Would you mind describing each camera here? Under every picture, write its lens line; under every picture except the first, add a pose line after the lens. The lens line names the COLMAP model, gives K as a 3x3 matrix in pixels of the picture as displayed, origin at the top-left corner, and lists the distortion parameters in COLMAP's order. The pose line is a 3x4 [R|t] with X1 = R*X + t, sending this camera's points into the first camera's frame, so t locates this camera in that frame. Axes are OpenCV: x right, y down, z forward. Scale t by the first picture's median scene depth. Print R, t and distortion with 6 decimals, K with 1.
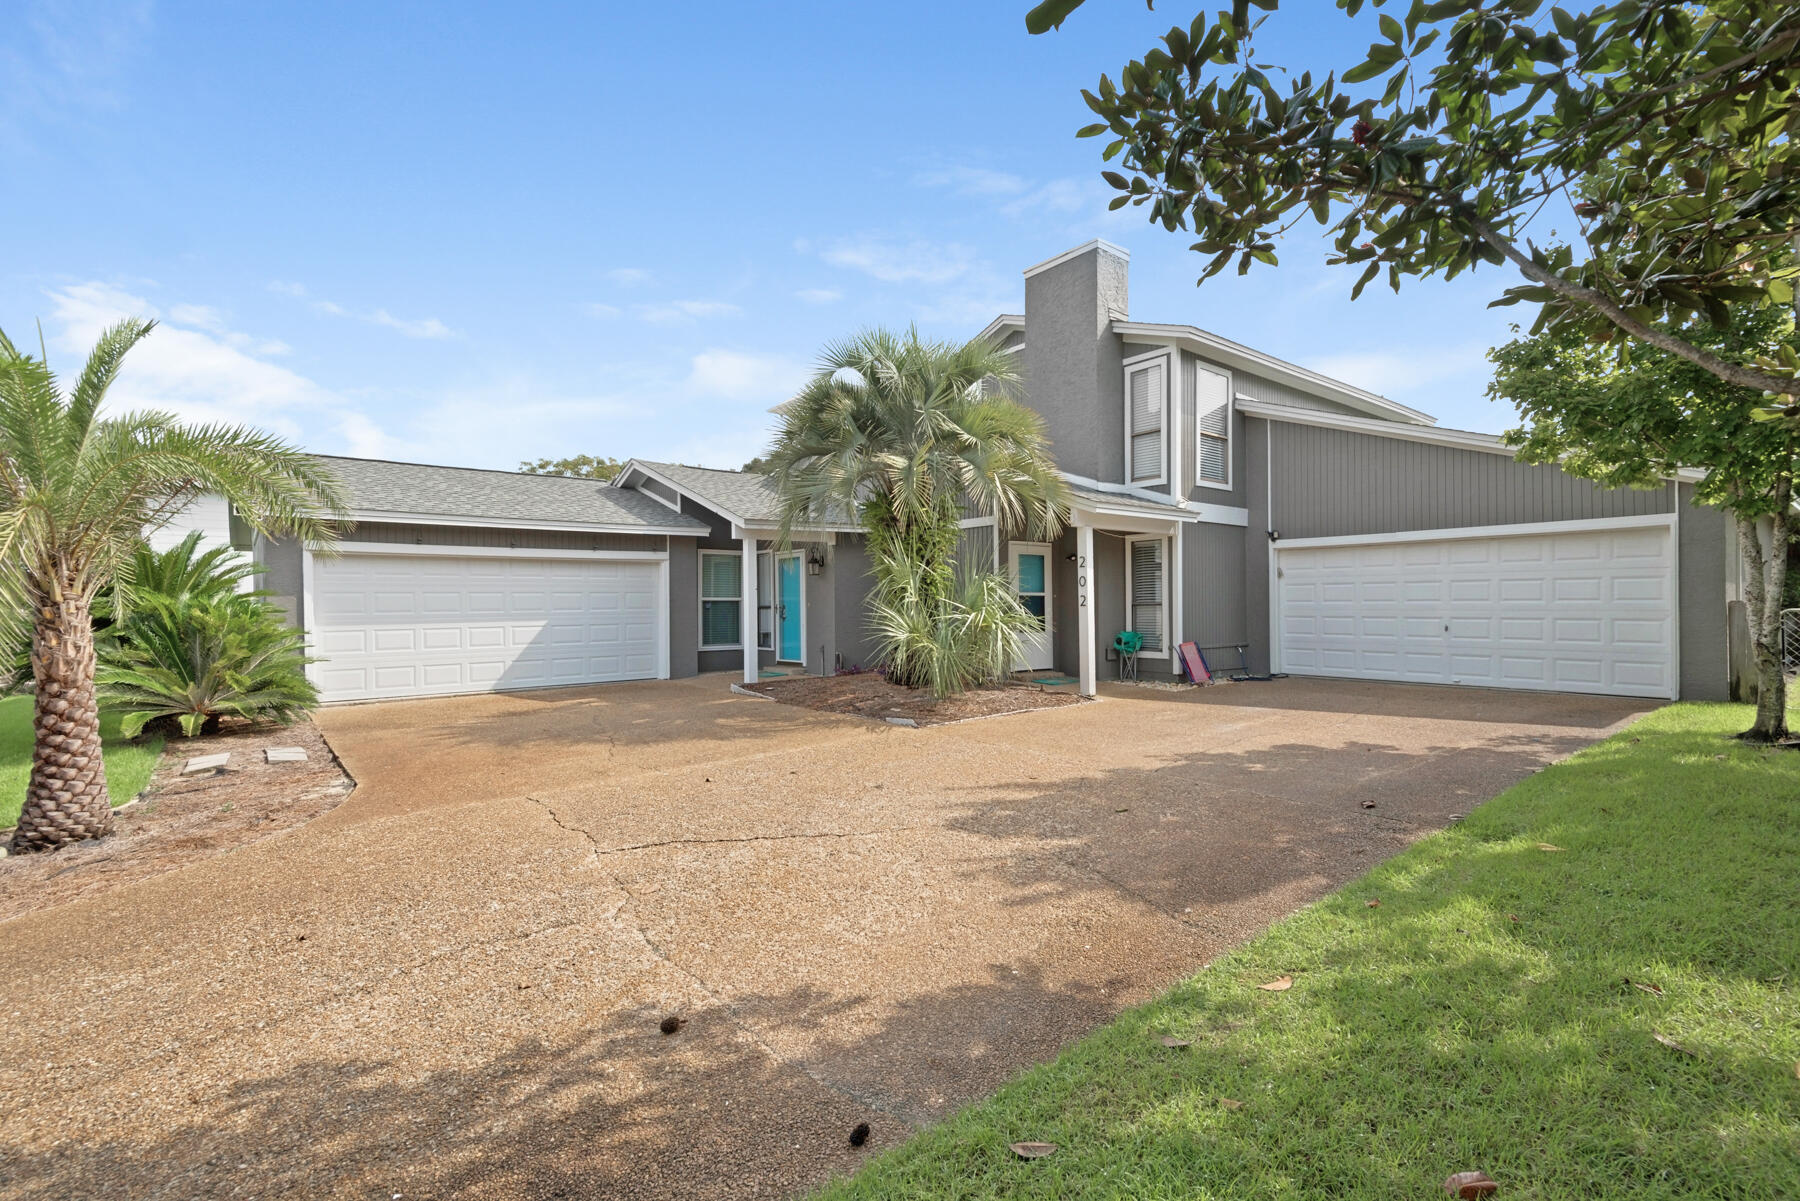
lens RADIAL K [[826.8, 0, 900.0], [0, 826.8, 600.5], [0, 0, 1]] dist [0.041992, -0.019646]
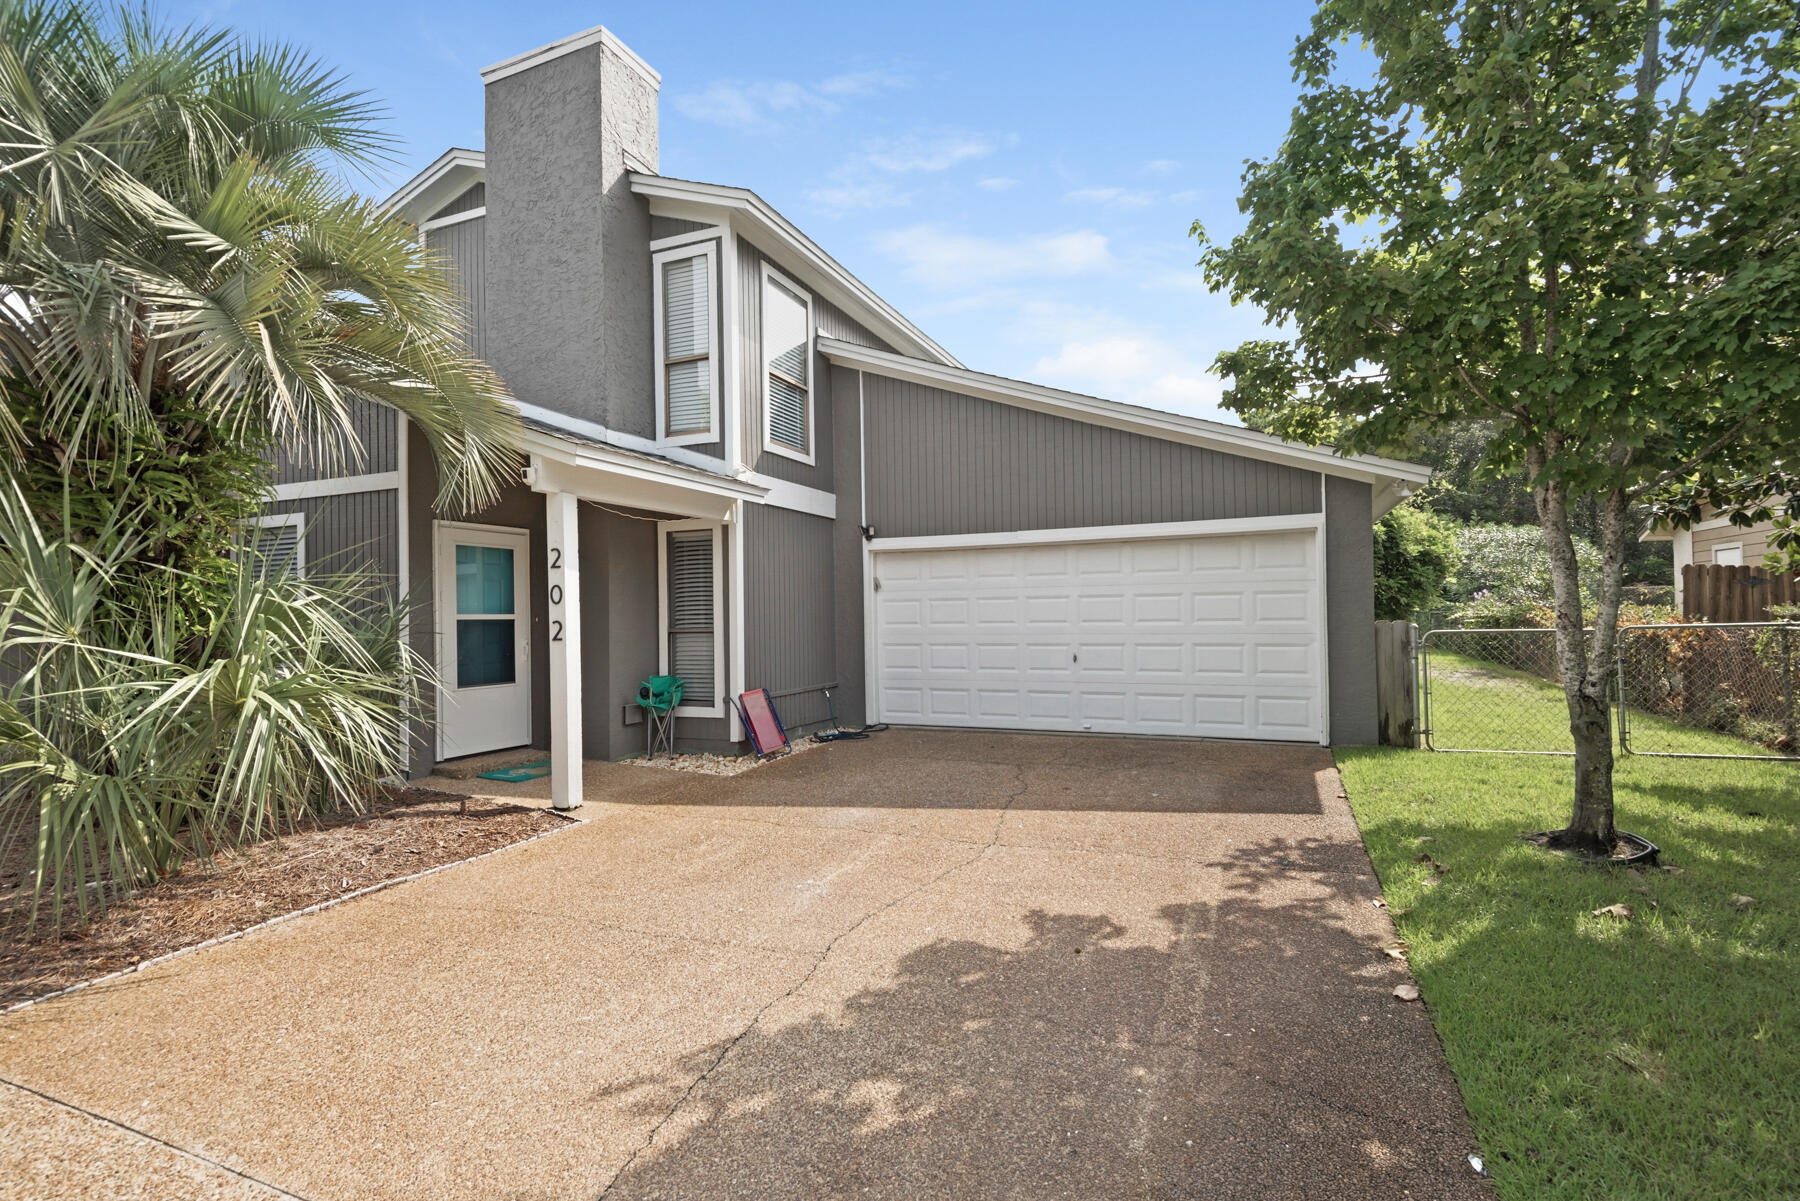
lens RADIAL K [[828.3, 0, 900.0], [0, 828.3, 600.5], [0, 0, 1]] dist [0.028788, -0.000047]
pose [[0.887442, 0.000262, 0.460919, 0.149406], [0.007947, 0.999842, -0.015869, -0.007983], [-0.460850, 0.017746, 0.887300, 0.370446]]
